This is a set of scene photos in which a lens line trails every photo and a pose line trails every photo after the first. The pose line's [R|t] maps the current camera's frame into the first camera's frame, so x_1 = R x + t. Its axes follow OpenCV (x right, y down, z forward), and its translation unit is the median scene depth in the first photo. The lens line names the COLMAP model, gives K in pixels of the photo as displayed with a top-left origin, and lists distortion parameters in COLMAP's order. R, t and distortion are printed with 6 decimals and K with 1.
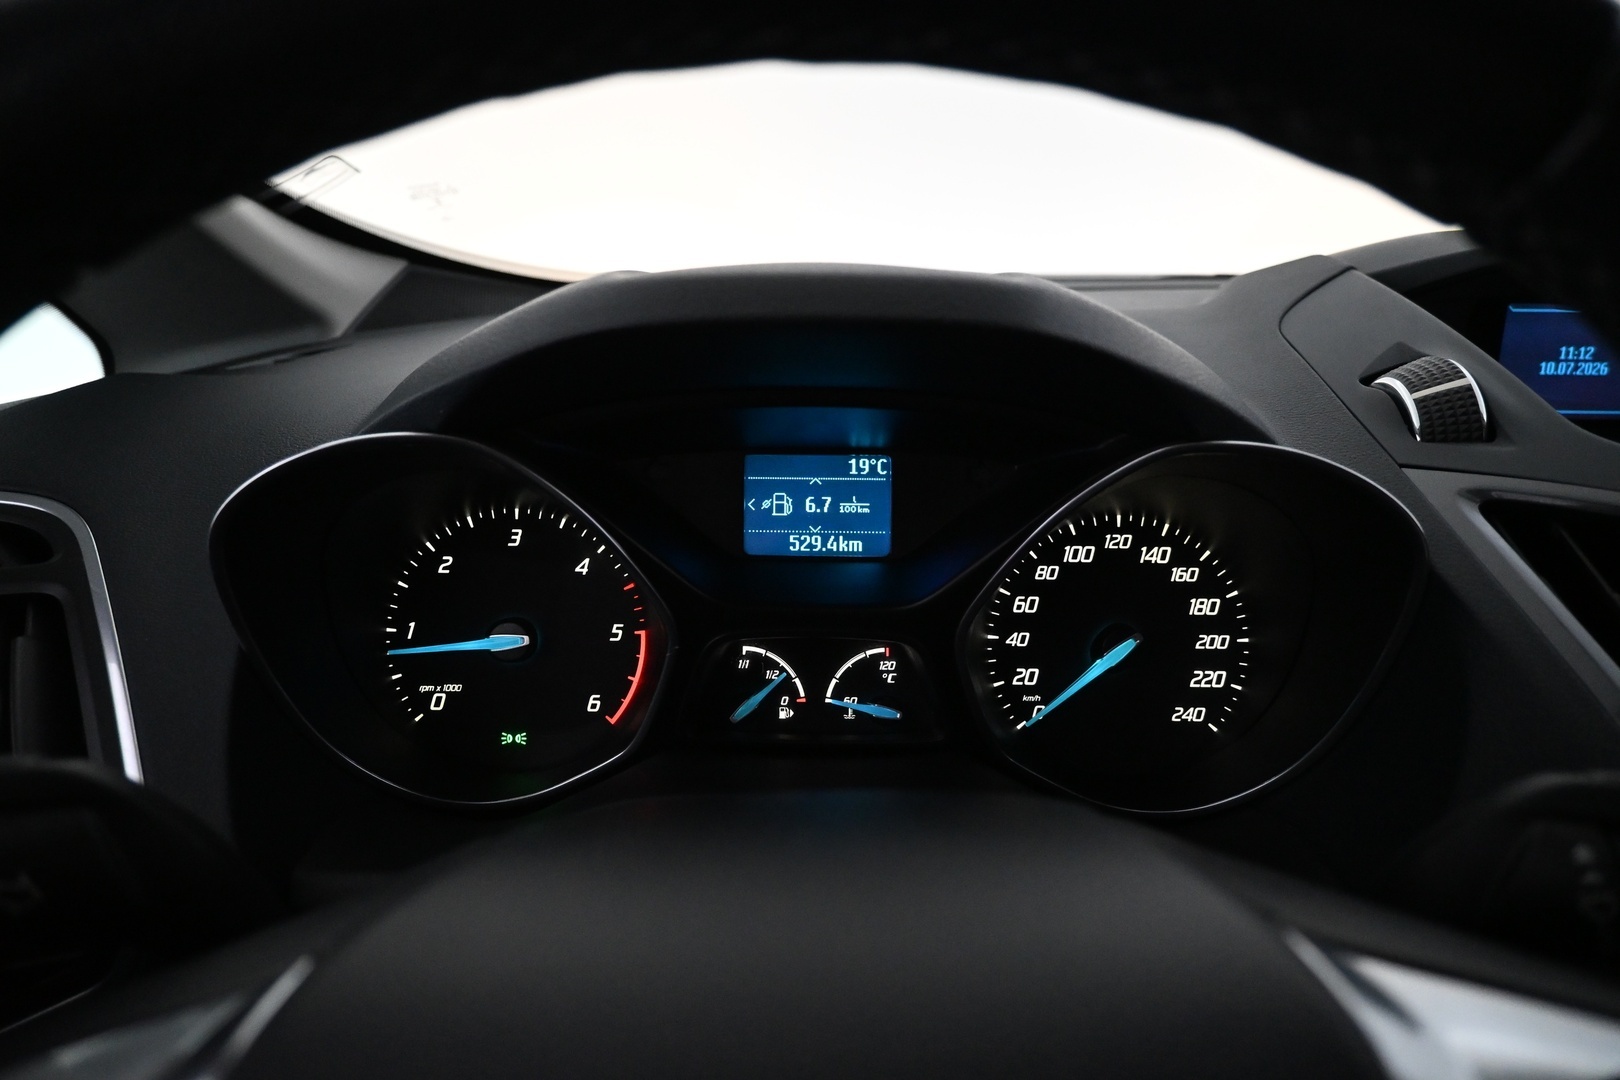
lens RADIAL K [[1133.8, 0, 823.5], [0, 1133.8, 530.1], [0, 0, 1]] dist [0.002781, 0.008054]
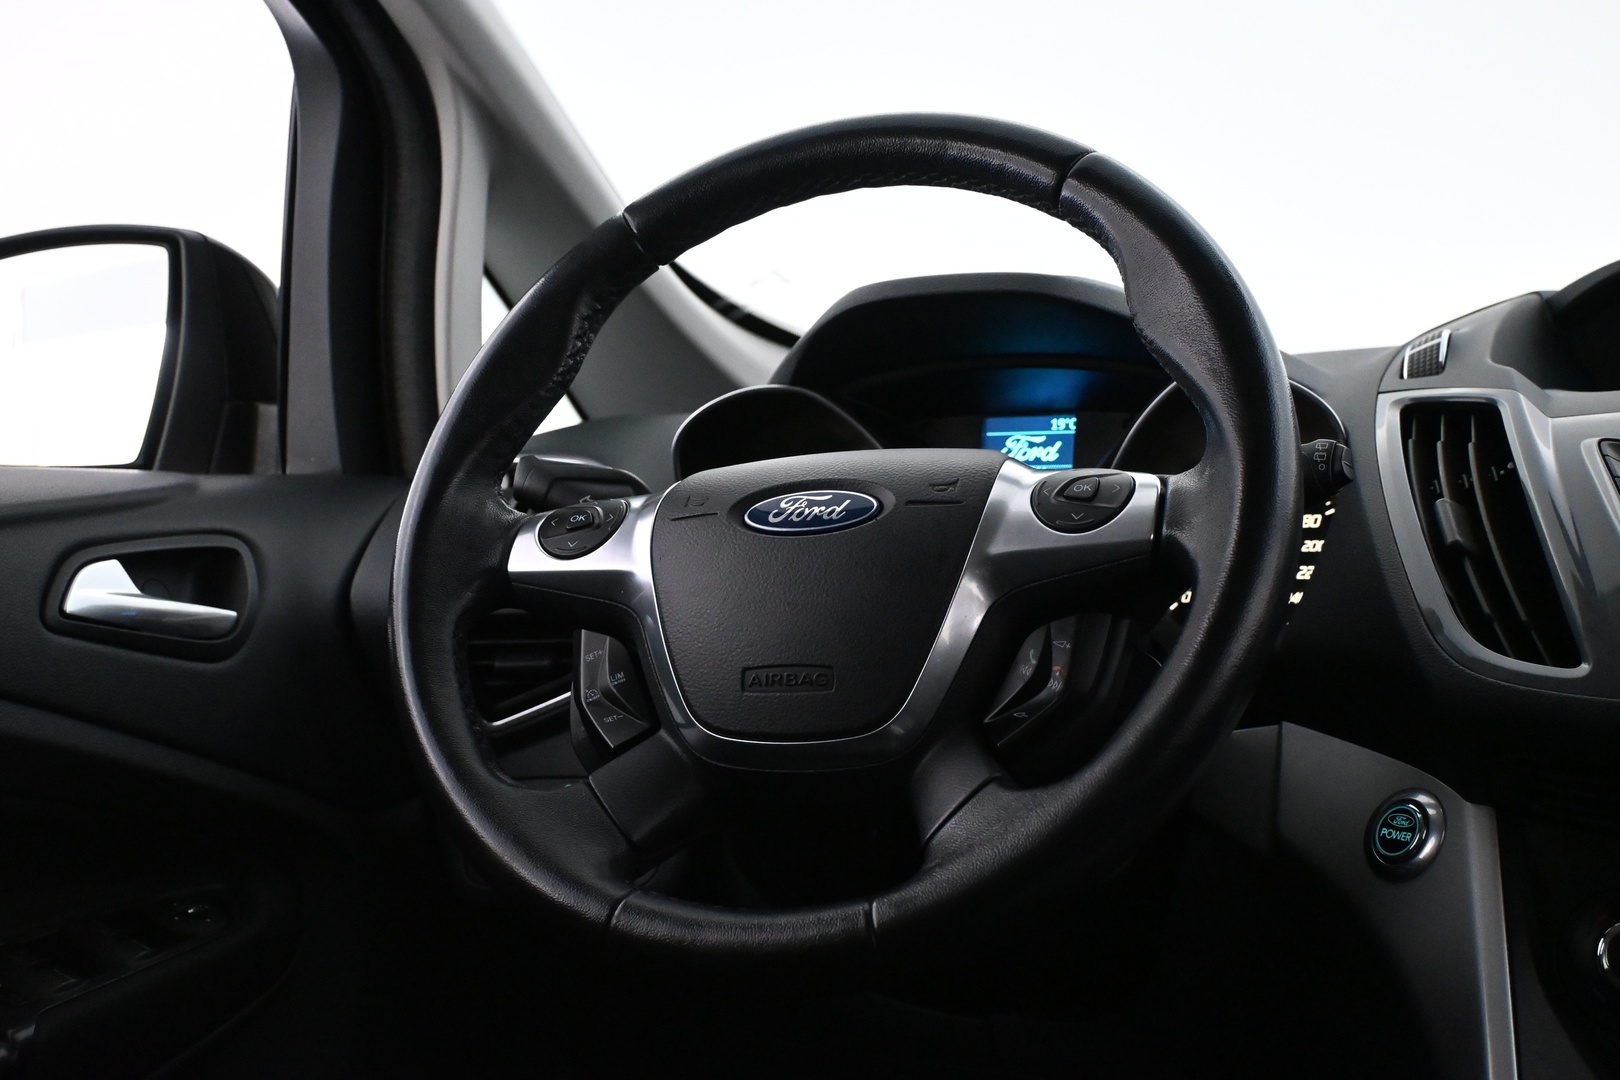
lens RADIAL K [[1976.0, 0, 812.5], [0, 1976.0, 534.1], [0, 0, 1]] dist [0.002316, 0.000000]
pose [[0.918598, -0.015503, -0.394888, 0.729018], [-0.074229, 0.974677, -0.210940, 0.633022], [0.388158, 0.223081, 0.894186, -1.371223]]
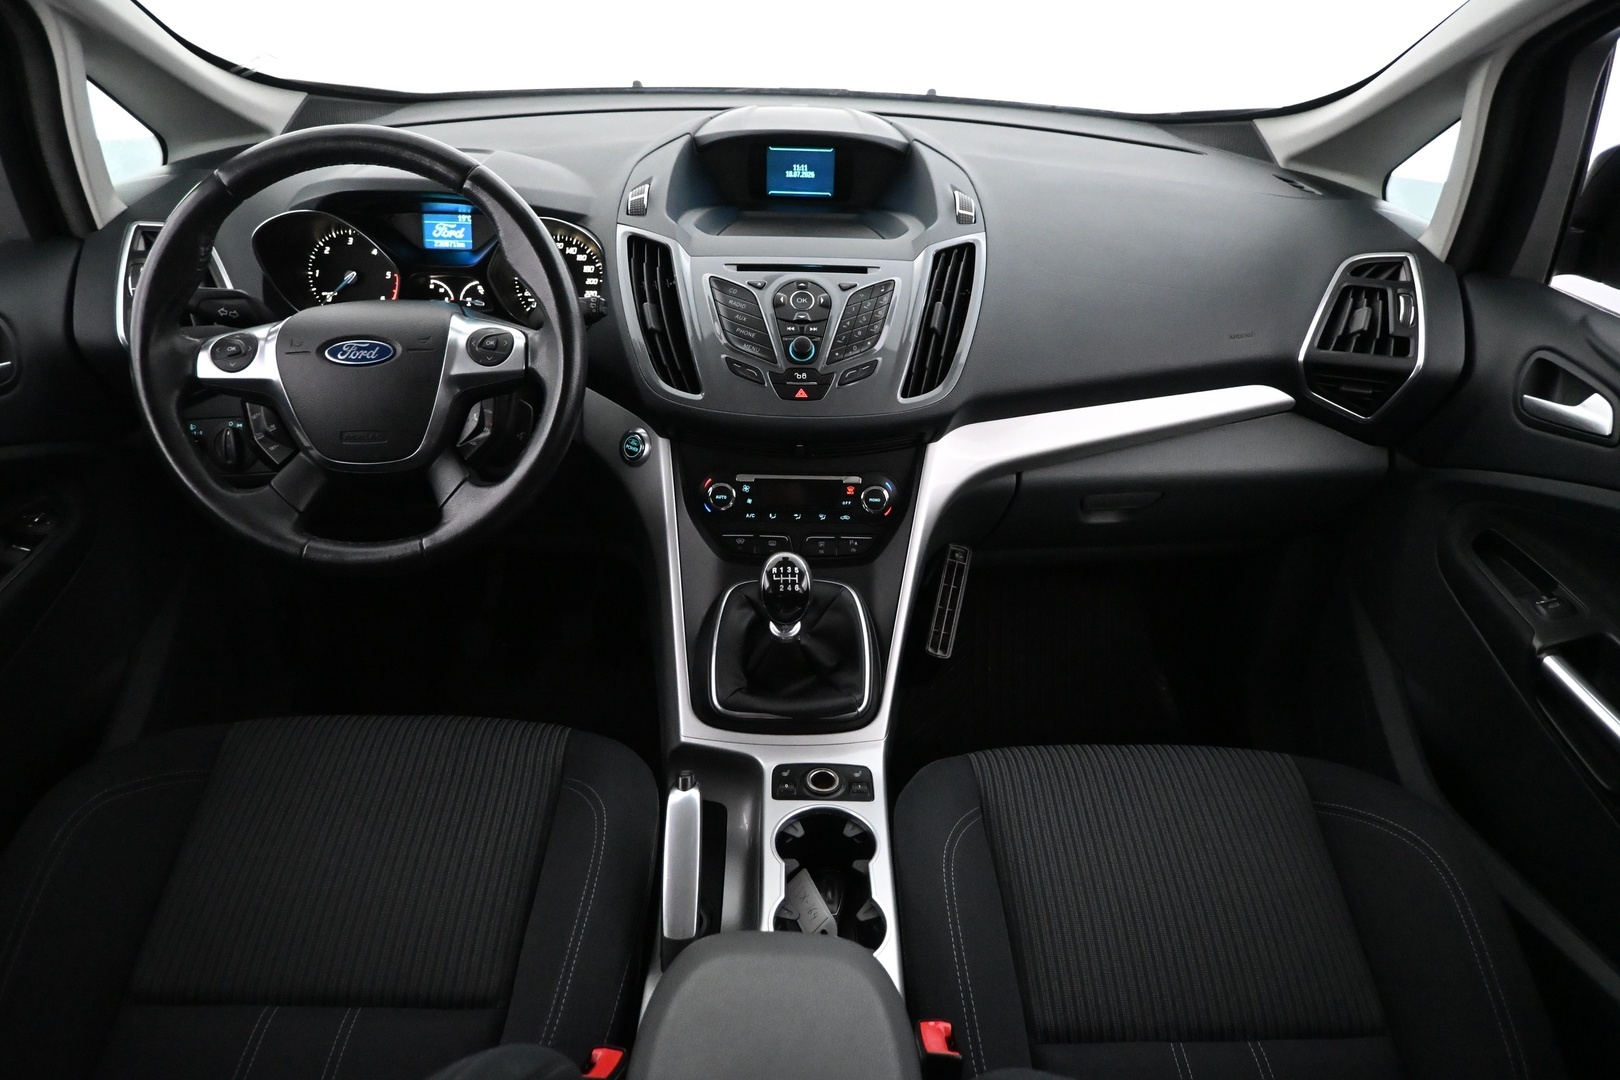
lens RADIAL K [[1133.8, 0, 809.2], [0, 1133.8, 539.2], [0, 0, 1]] dist [0.002781, 0.008054]
pose [[0.999743, 0.008949, 0.020805, 0.854105], [-0.014089, 0.964984, 0.261929, -0.034699], [-0.017733, -0.262155, 0.964863, -2.038241]]
